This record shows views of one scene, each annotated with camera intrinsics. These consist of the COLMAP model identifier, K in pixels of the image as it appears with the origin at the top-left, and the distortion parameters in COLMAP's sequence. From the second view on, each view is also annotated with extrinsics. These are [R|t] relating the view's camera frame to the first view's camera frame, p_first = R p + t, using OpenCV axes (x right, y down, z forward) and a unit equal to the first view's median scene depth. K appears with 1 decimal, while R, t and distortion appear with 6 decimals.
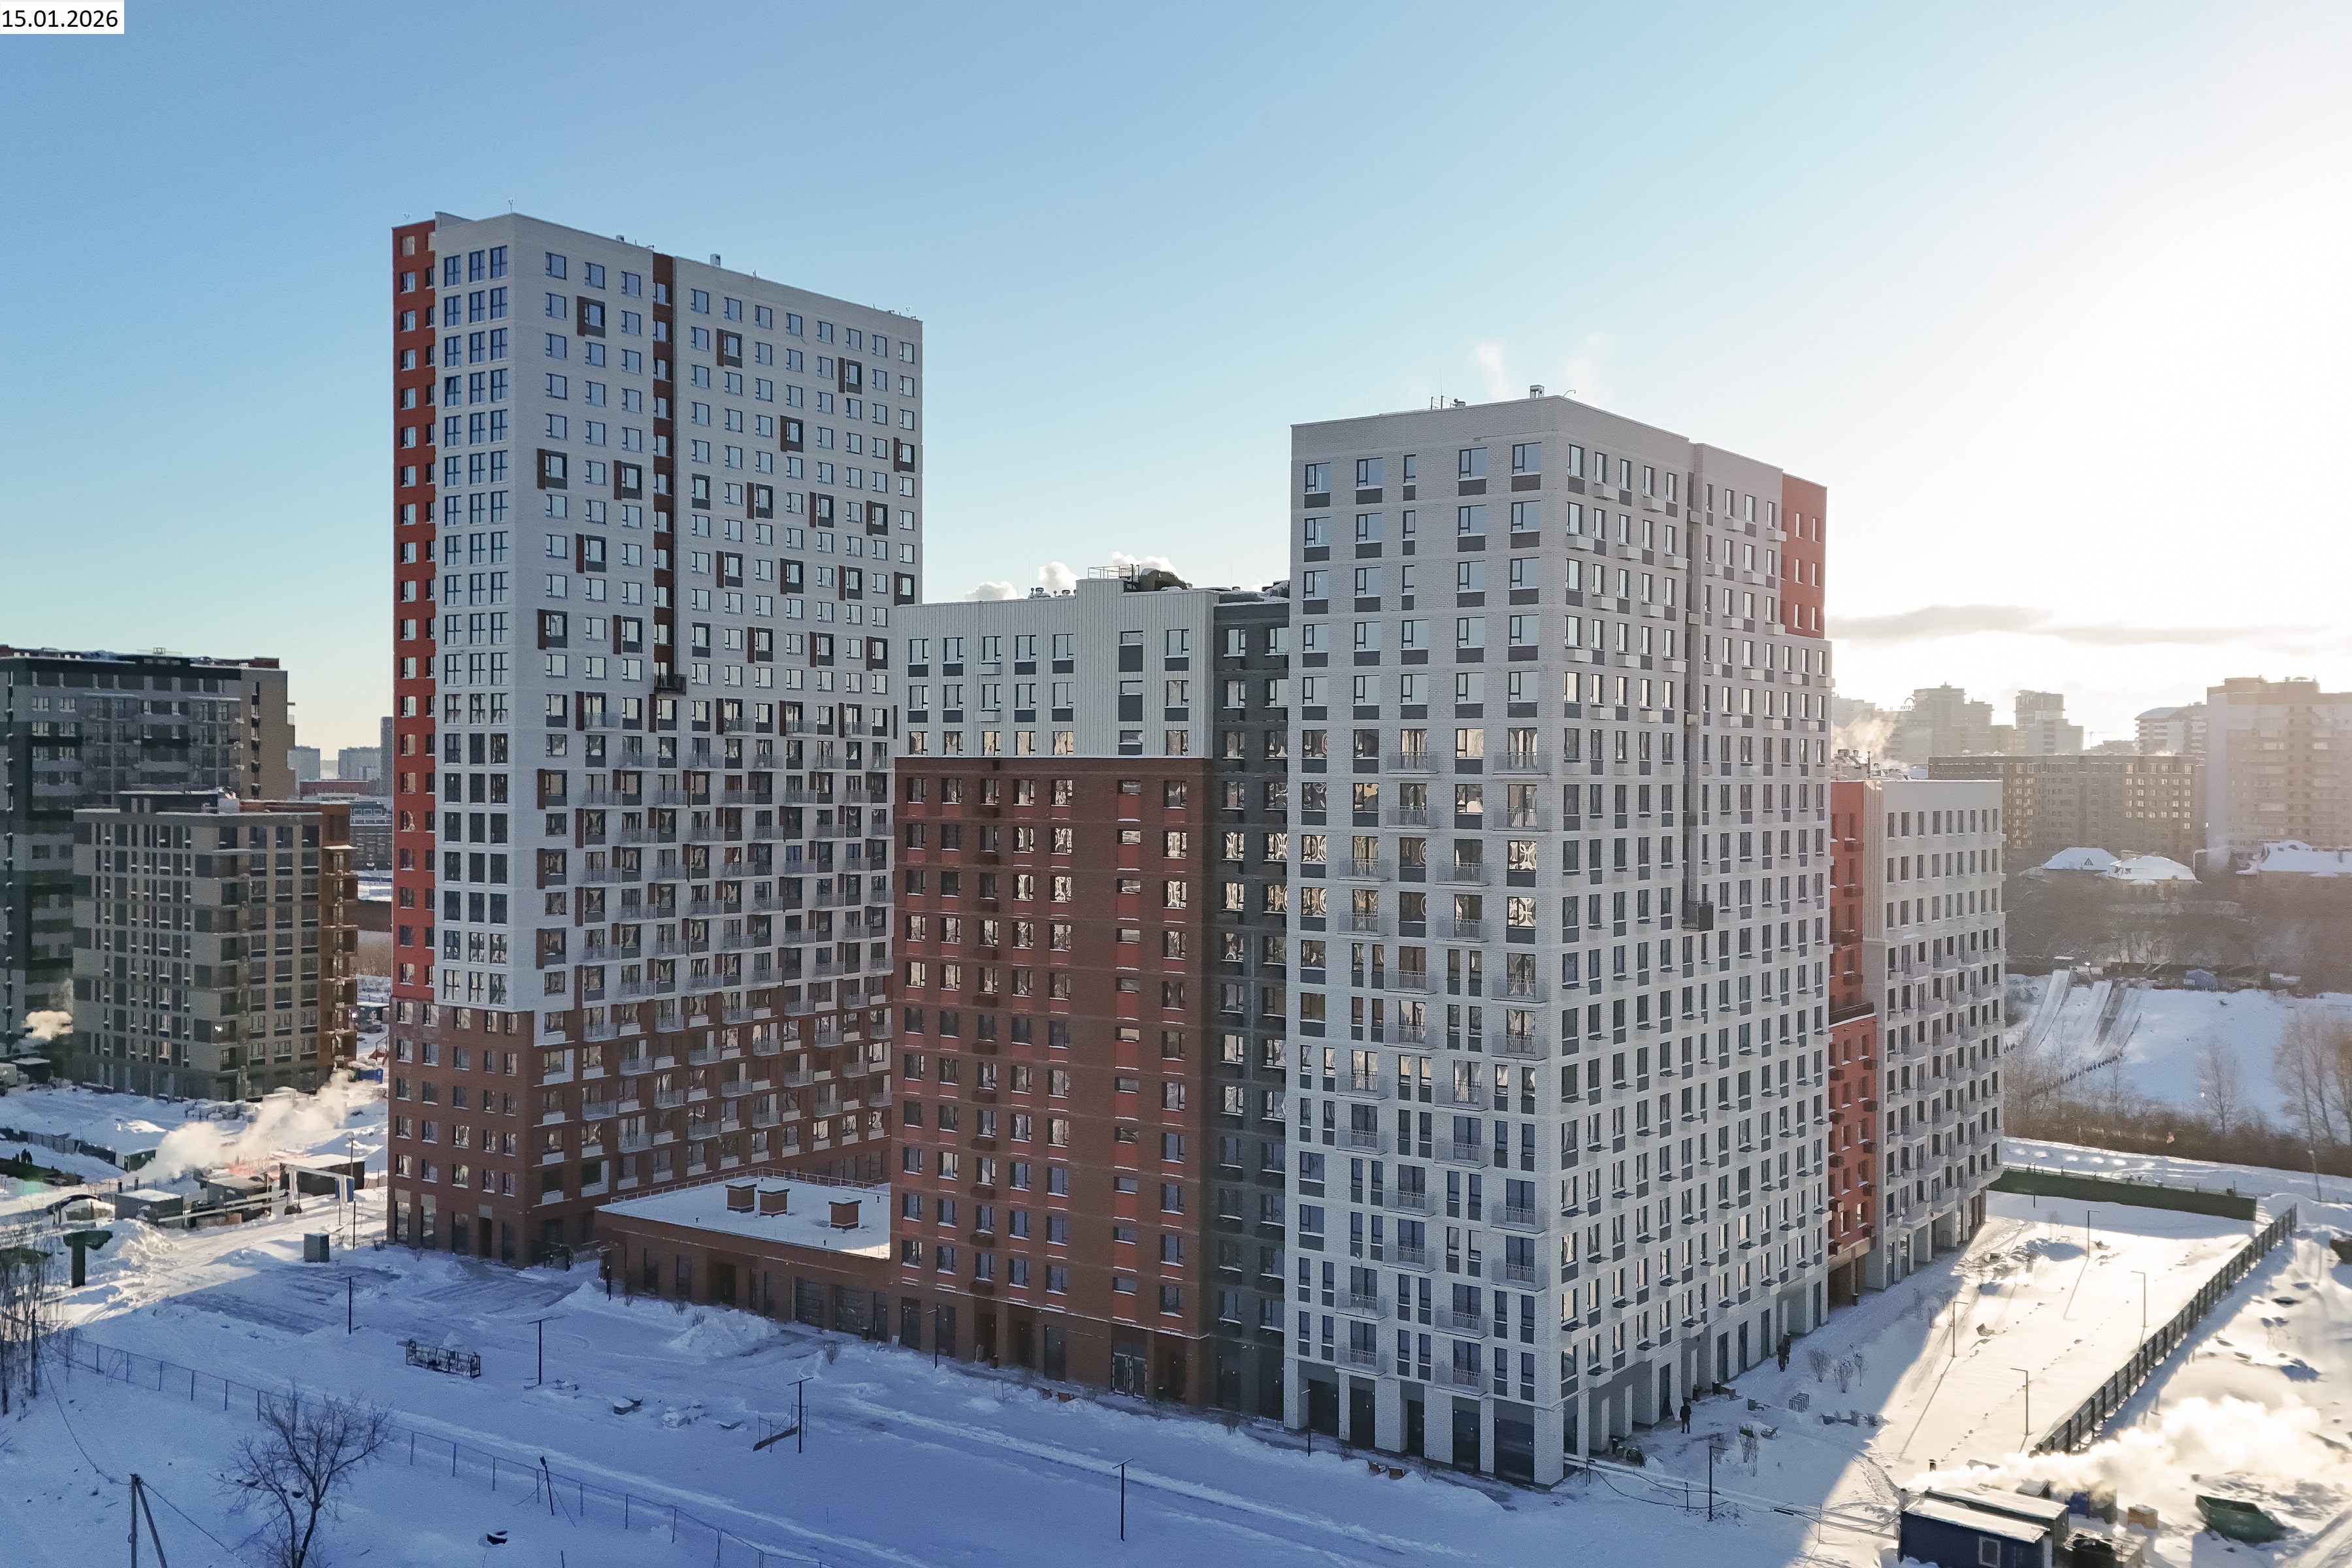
lens RADIAL K [[2134.0, 0, 1164.7], [0, 2134.0, 828.4], [0, 0, 1]] dist [0.111704, -0.149892]
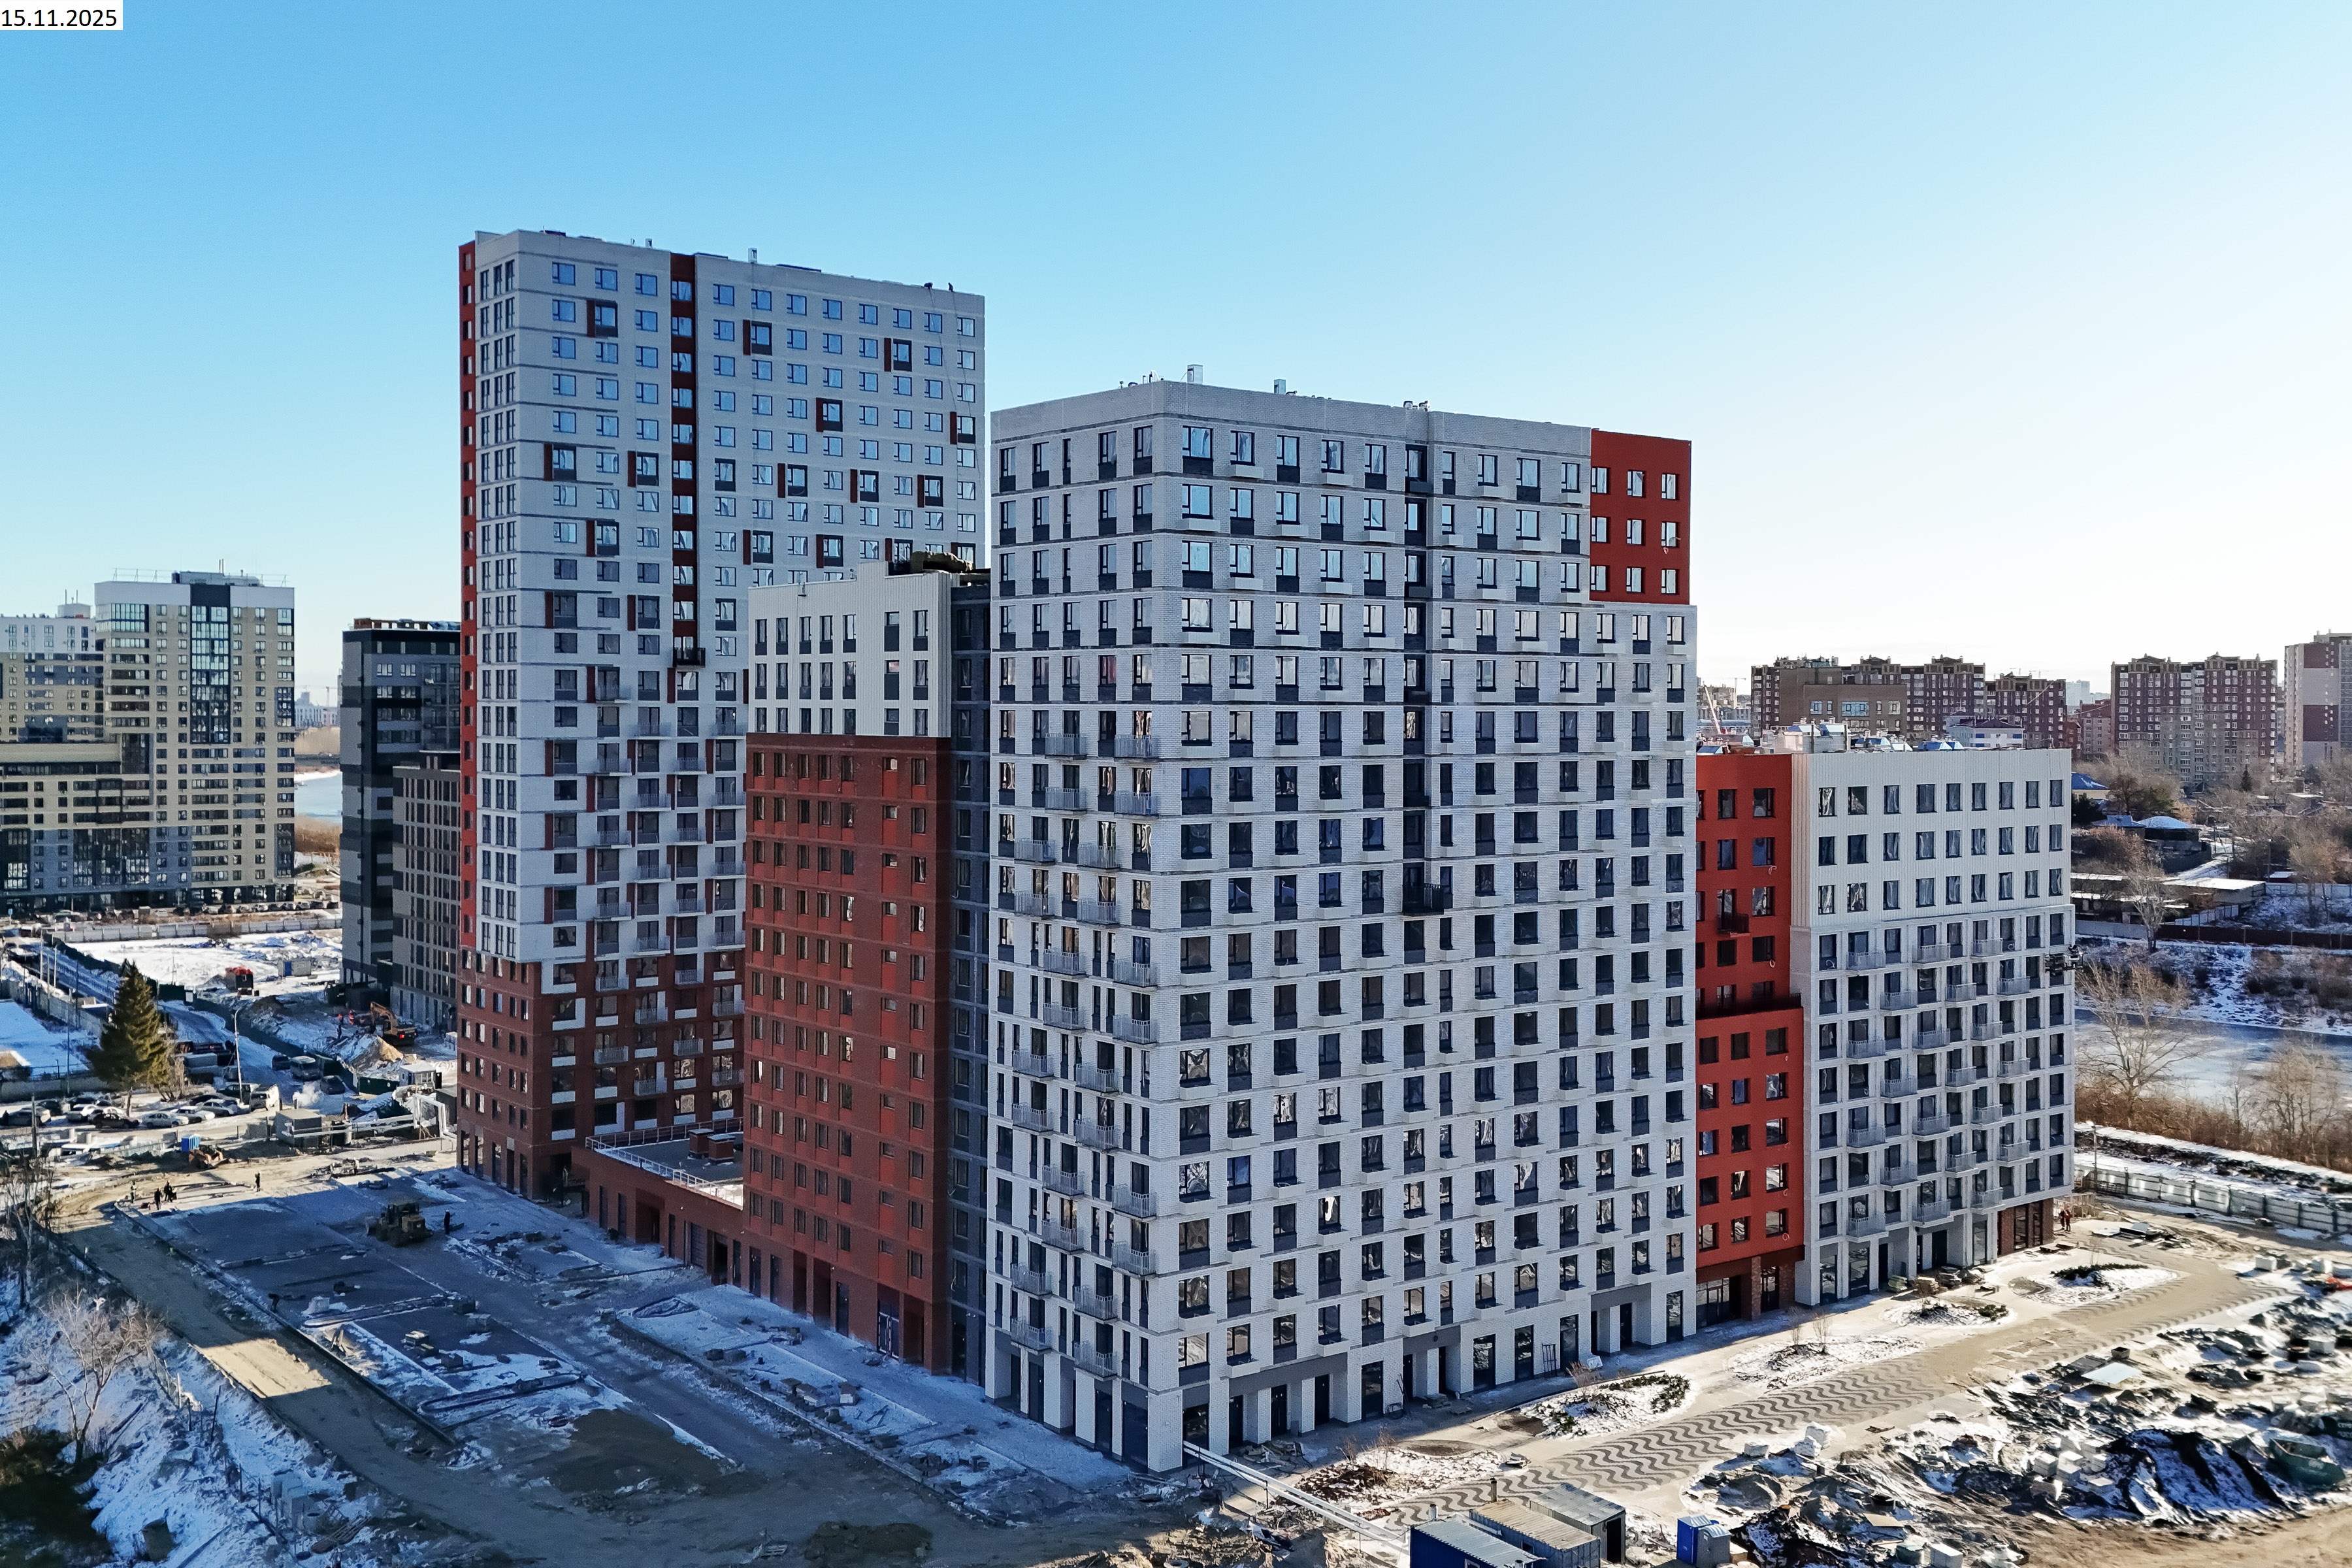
lens RADIAL K [[2230.0, 0, 1176.0], [0, 2230.0, 784.0], [0, 0, 1]] dist [0.062441, -0.016377]
pose [[0.959413, 0.006419, -0.281931, 0.323709], [-0.004623, 0.999965, 0.007033, -0.013855], [0.281966, -0.005445, 0.959409, 0.006191]]
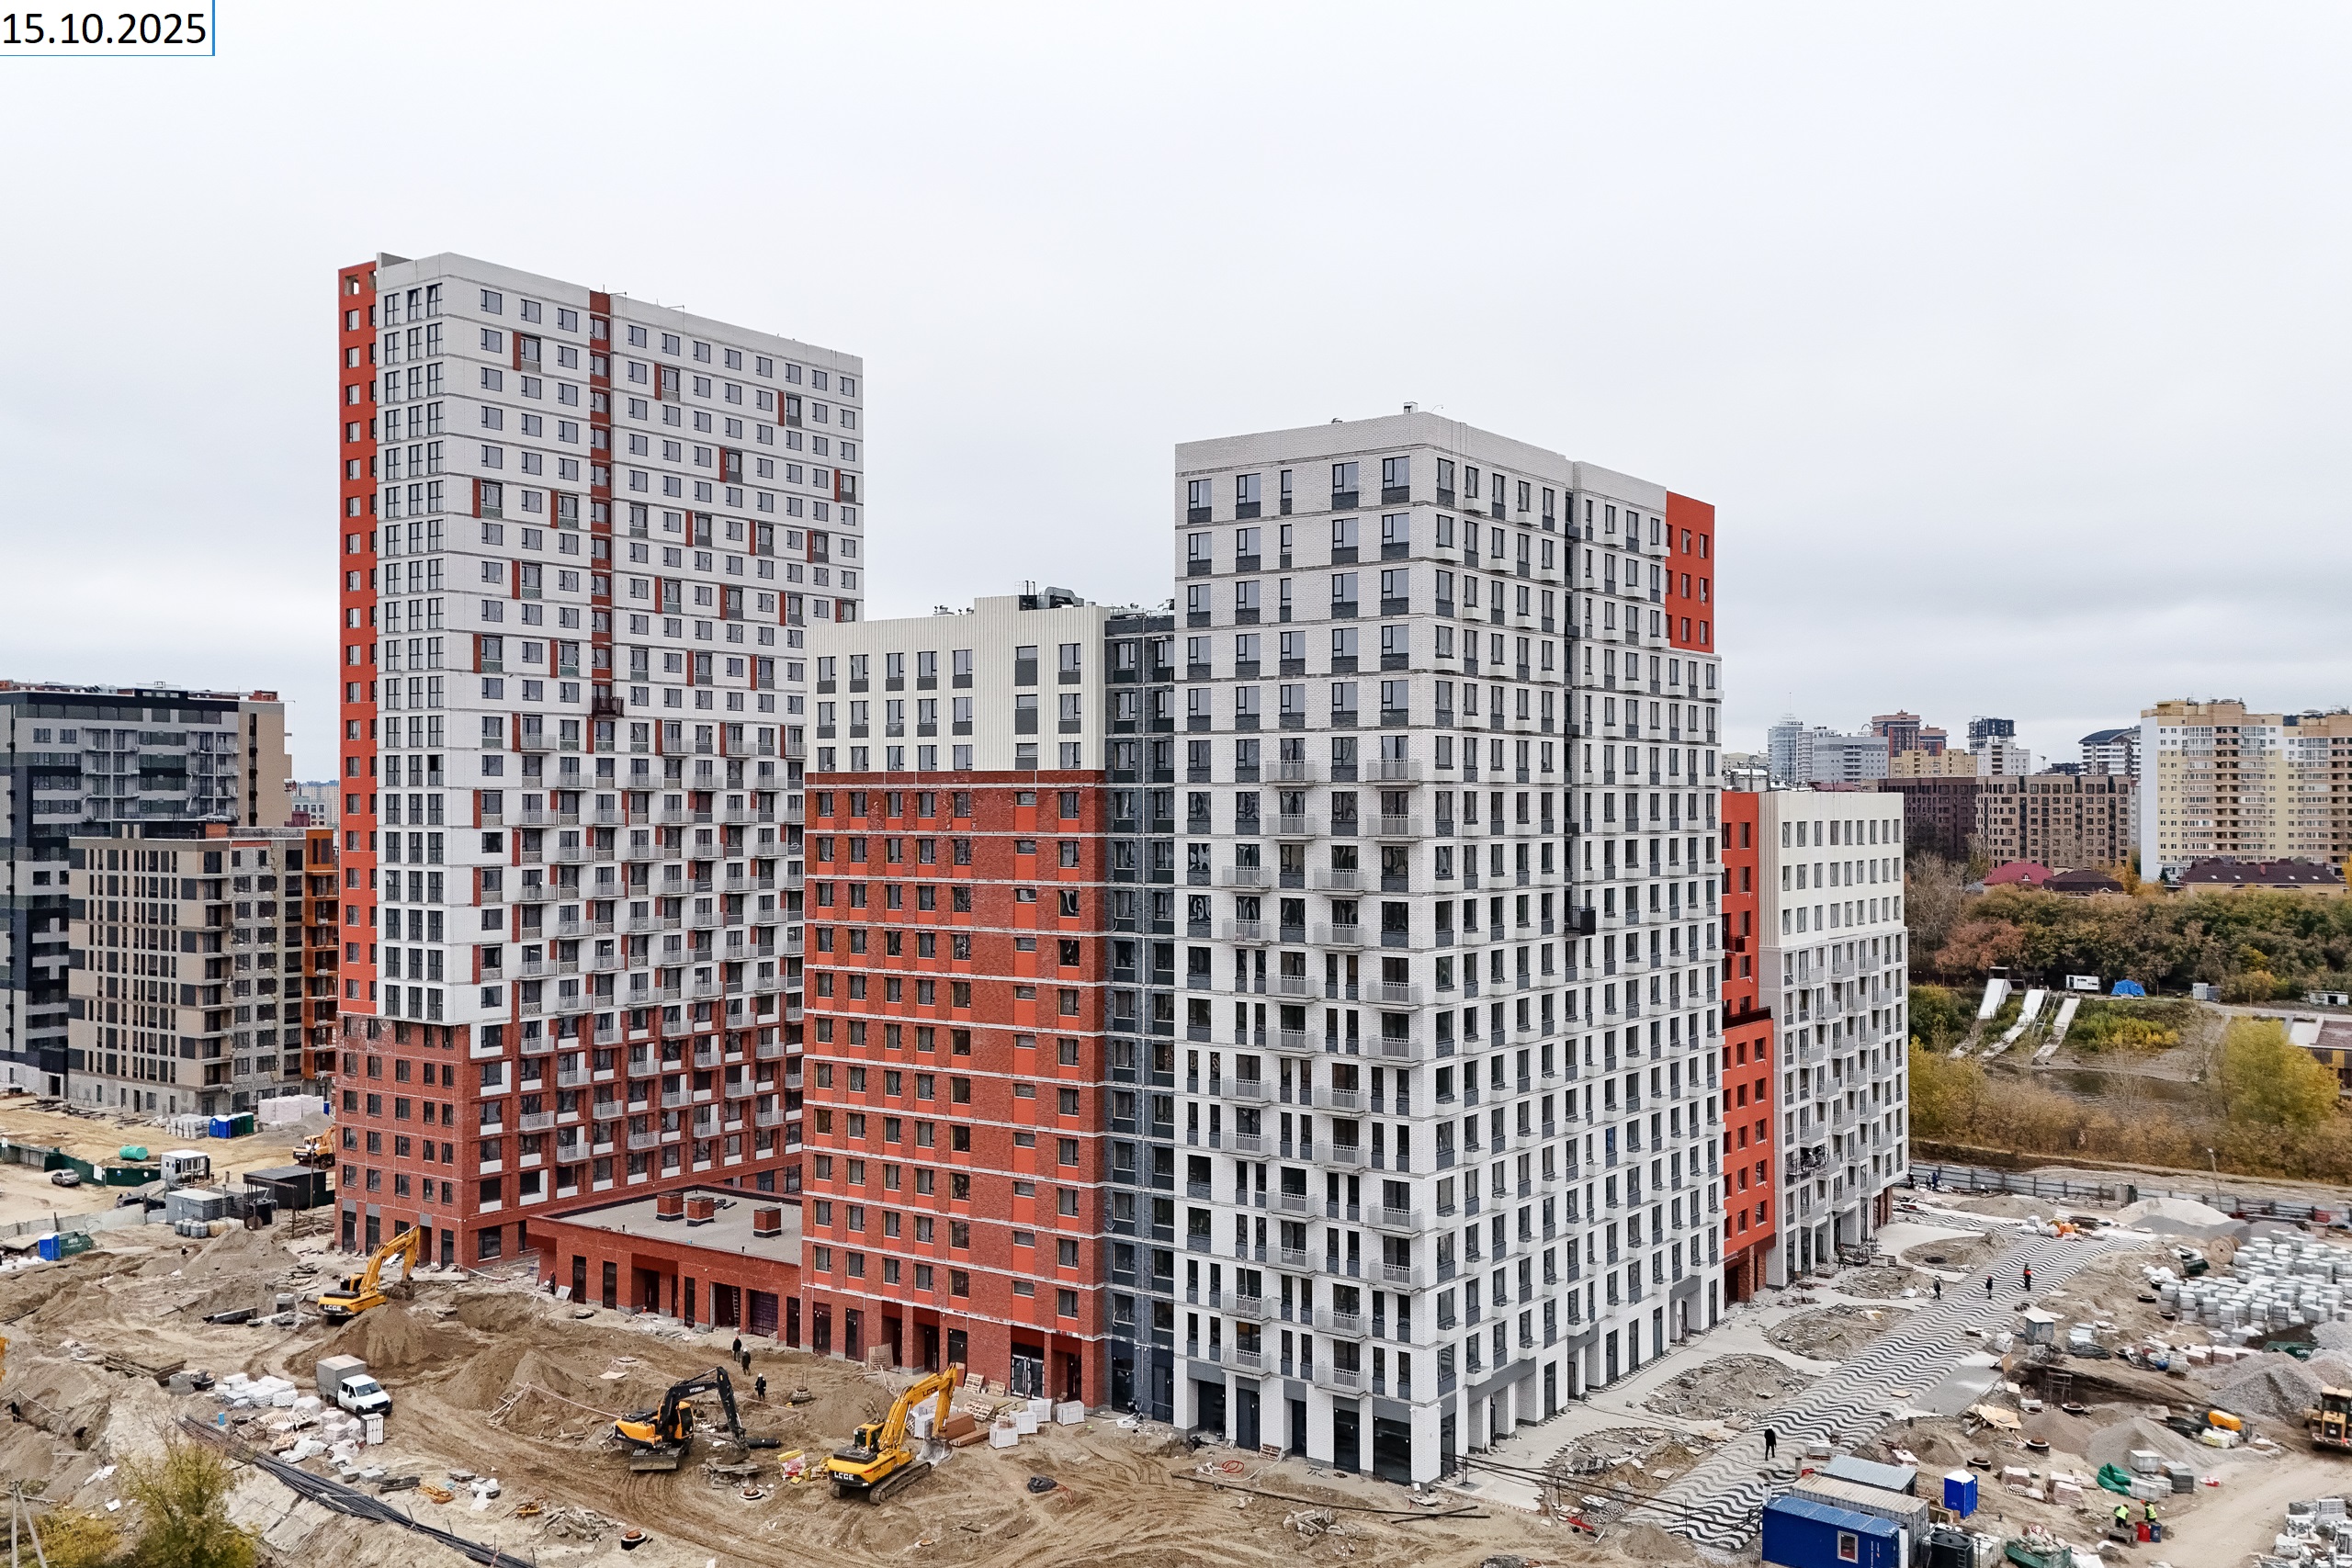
lens RADIAL K [[2018.7, 0, 1171.7], [0, 2018.7, 819.8], [0, 0, 1]] dist [0.084717, -0.107640]
pose [[0.999975, -0.006980, -0.000866, 0.041941], [0.006965, 0.999831, -0.016999, 0.006069], [0.000984, 0.016993, 0.999855, 0.027224]]
